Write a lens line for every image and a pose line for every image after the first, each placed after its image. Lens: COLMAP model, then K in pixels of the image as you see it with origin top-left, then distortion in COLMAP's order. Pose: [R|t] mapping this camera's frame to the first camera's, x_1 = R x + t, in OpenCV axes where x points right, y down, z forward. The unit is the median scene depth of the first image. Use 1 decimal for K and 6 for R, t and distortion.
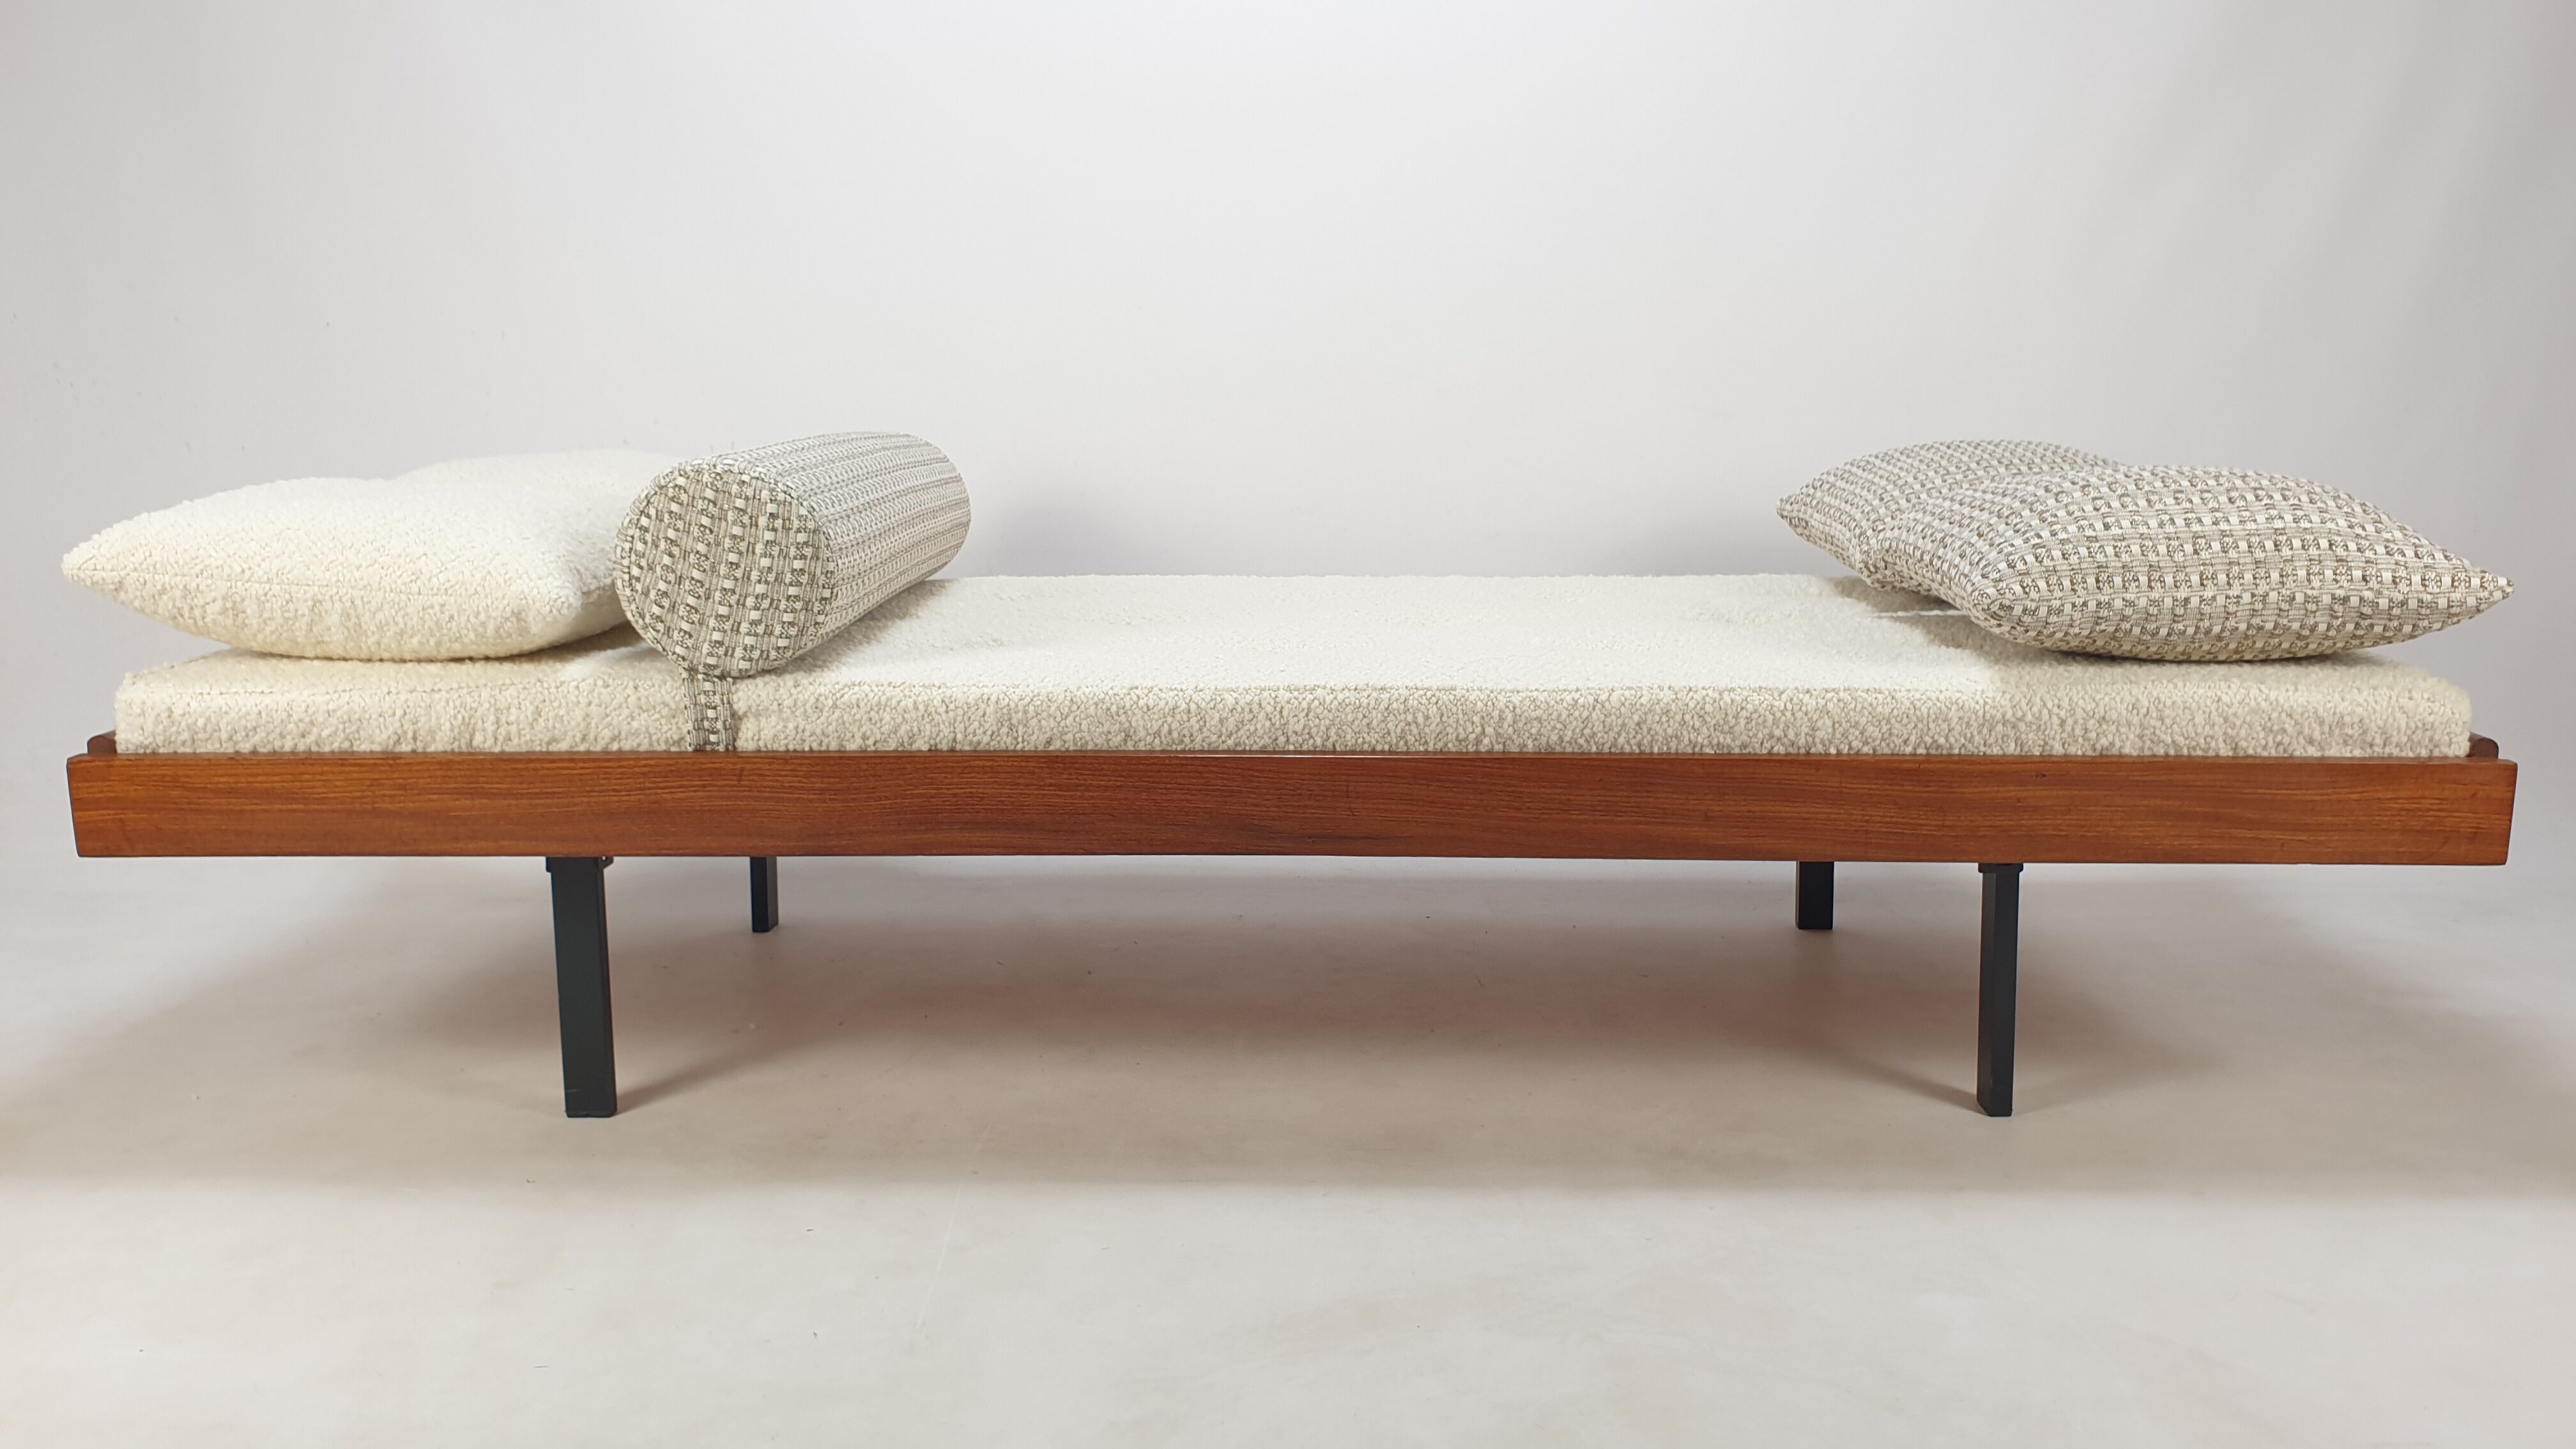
lens RADIAL K [[1923.9, 0, 1307.3], [0, 1923.9, 705.4], [0, 0, 1]] dist [0.026400, -0.026291]
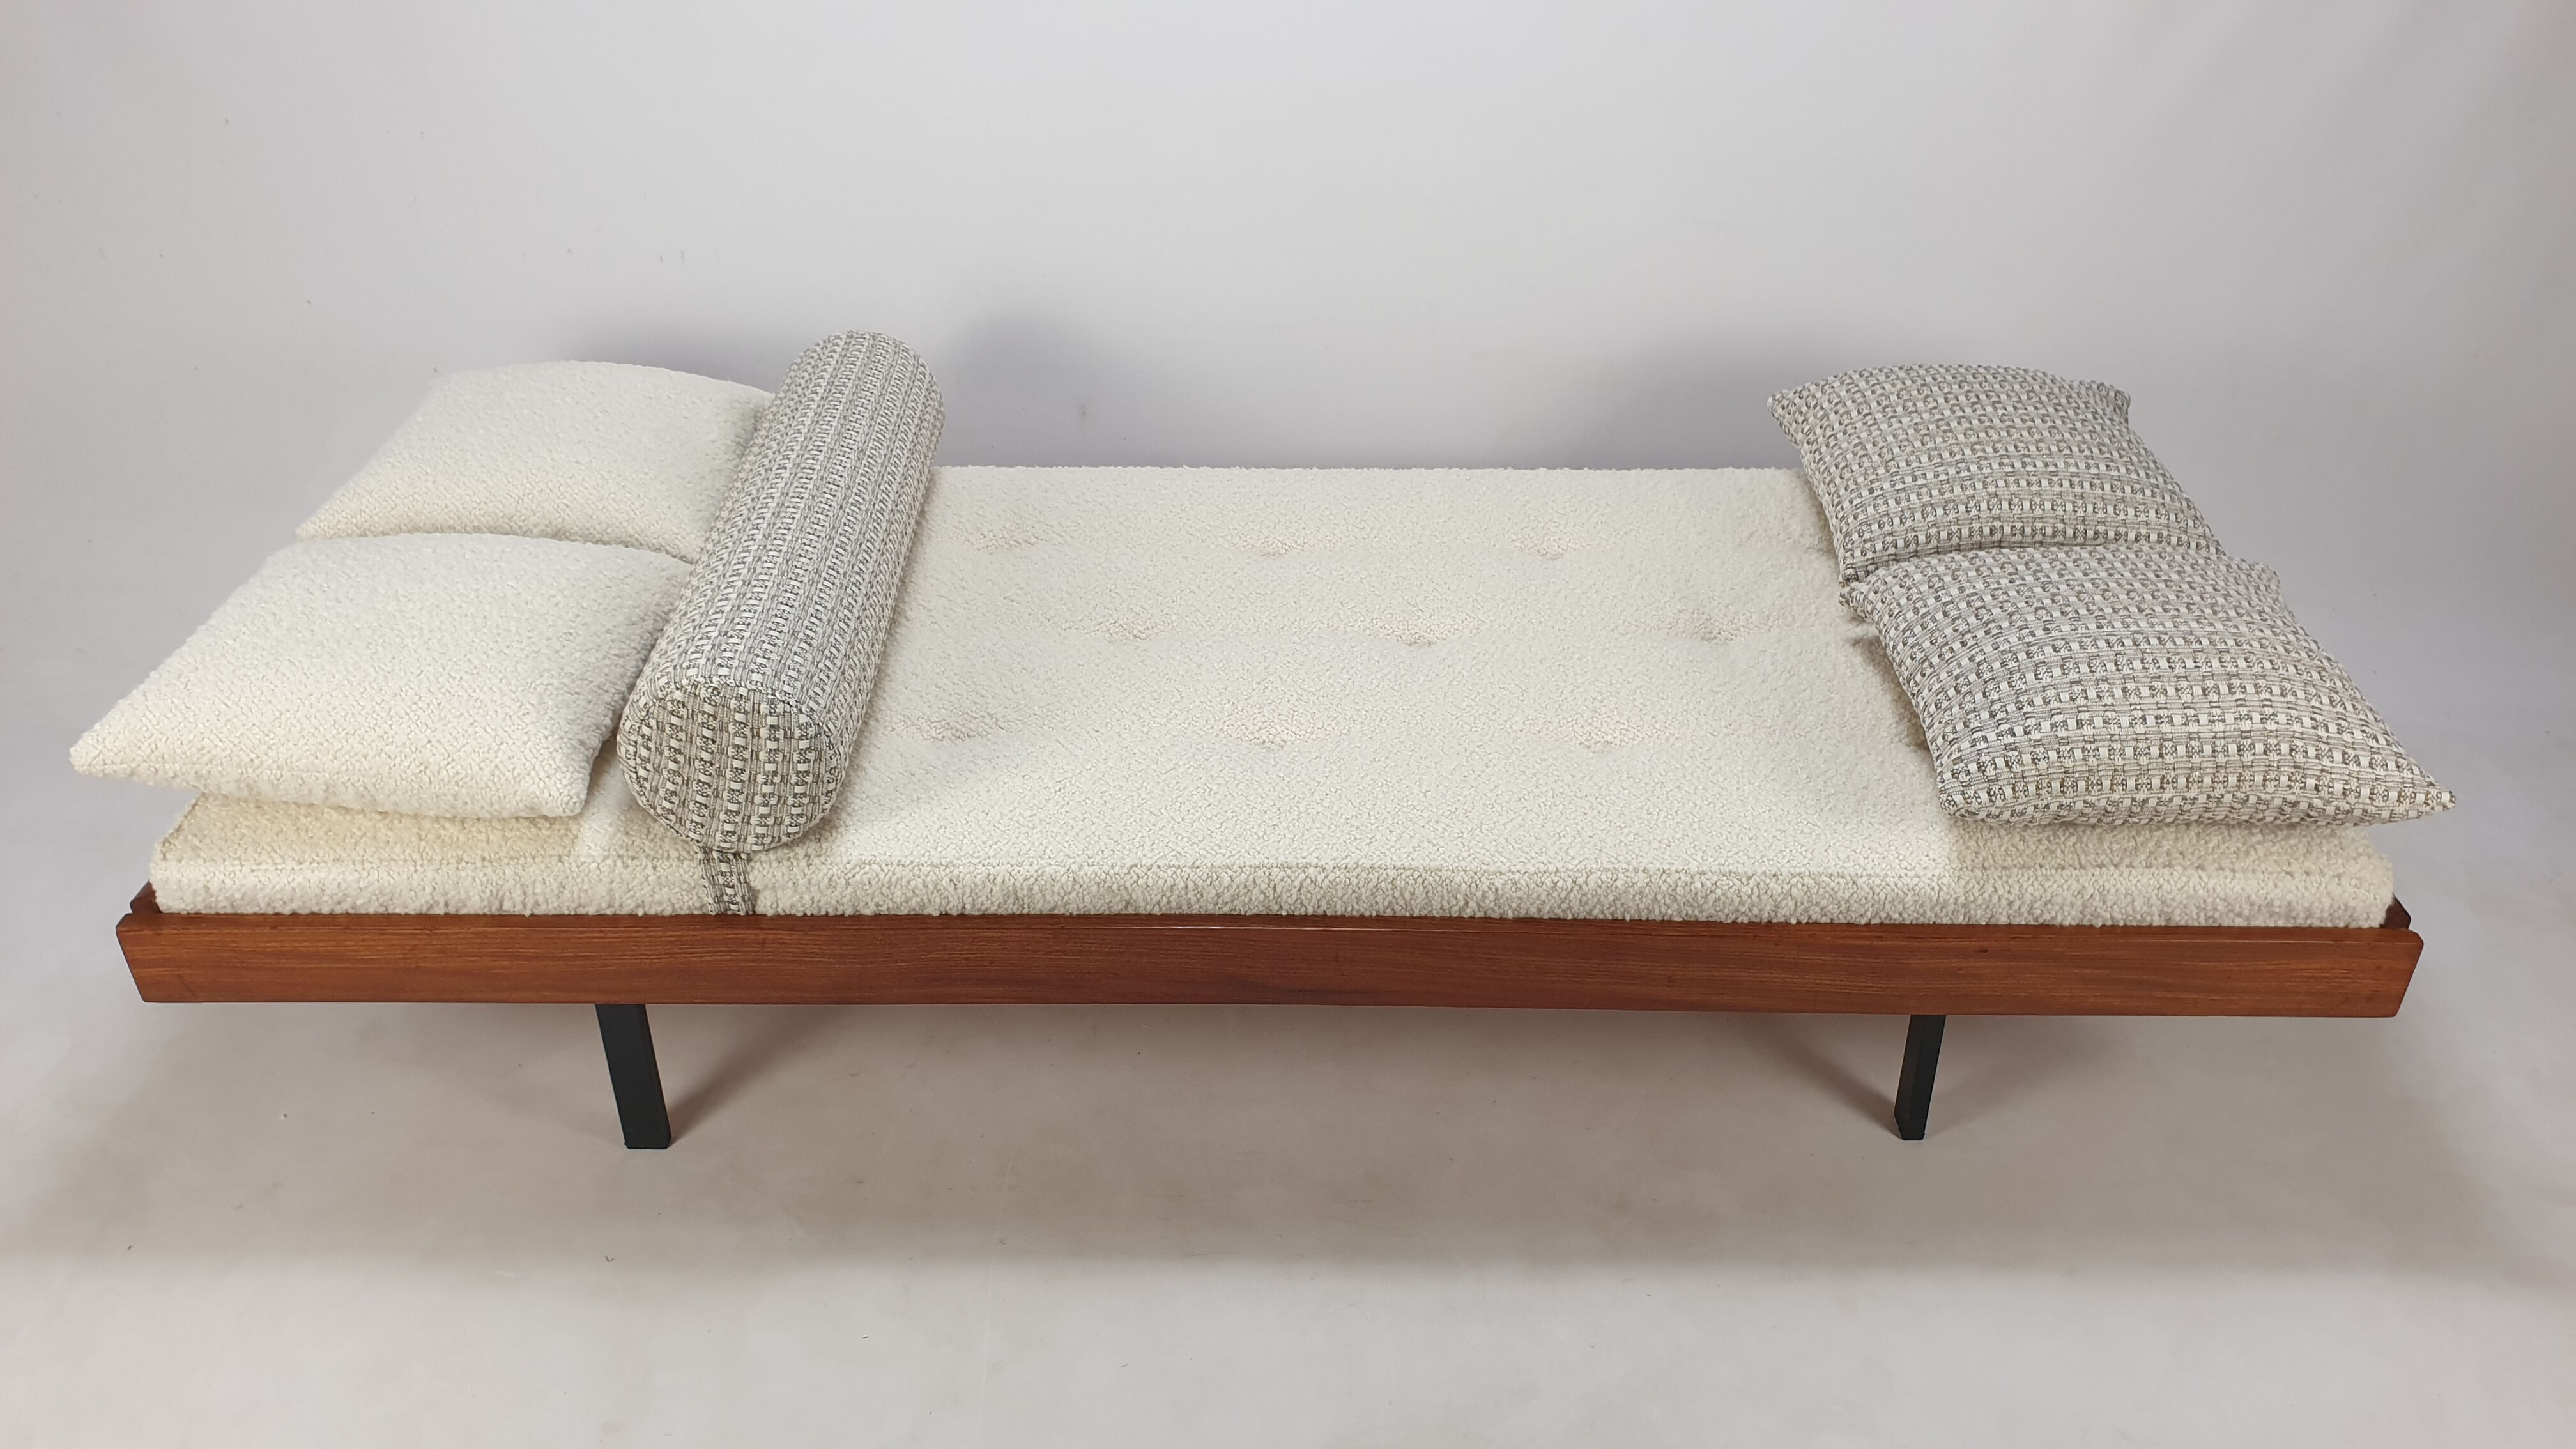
lens RADIAL K [[1923.9, 0, 1301.1], [0, 1923.9, 668.9], [0, 0, 1]] dist [0.026400, -0.026291]
pose [[0.999819, -0.000776, 0.019013, -0.019179], [-0.005962, 0.936096, 0.351695, -0.479827], [-0.018071, -0.351745, 0.935921, 0.057720]]
